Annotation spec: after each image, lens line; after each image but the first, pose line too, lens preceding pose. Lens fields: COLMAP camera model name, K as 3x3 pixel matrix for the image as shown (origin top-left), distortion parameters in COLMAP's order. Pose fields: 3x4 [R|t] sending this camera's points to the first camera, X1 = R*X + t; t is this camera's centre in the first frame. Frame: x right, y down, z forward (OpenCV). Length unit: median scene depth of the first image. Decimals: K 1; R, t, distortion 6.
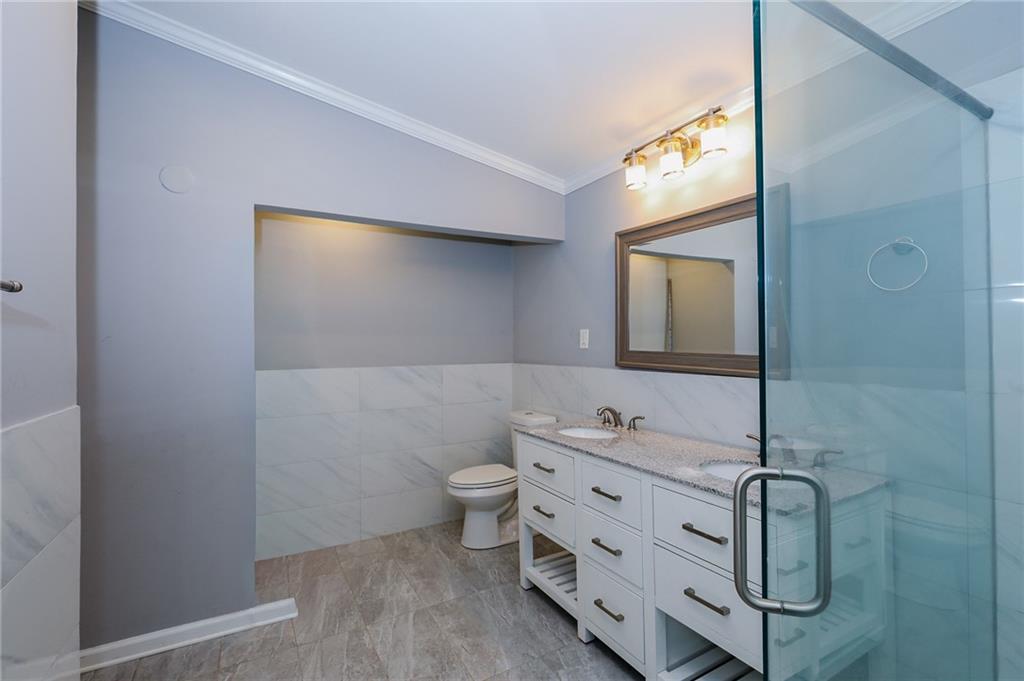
lens RADIAL K [[462.2, 0, 512.8], [0, 462.2, 339.5], [0, 0, 1]] dist [0.003249, -0.000427]
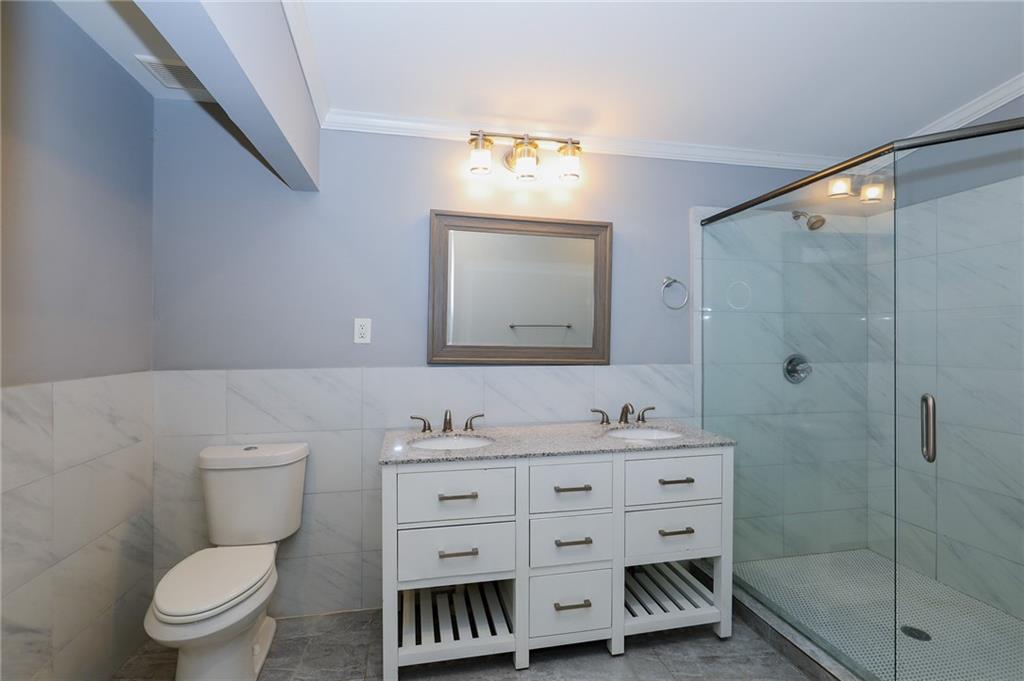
lens RADIAL K [[462.2, 0, 512.8], [0, 462.2, 340.6], [0, 0, 1]] dist [0.003249, -0.000427]
pose [[0.305719, 0.007290, 0.952094, -0.579167], [-0.012636, 0.999914, -0.003599, 0.016531], [-0.952038, -0.010930, 0.305784, 0.611248]]
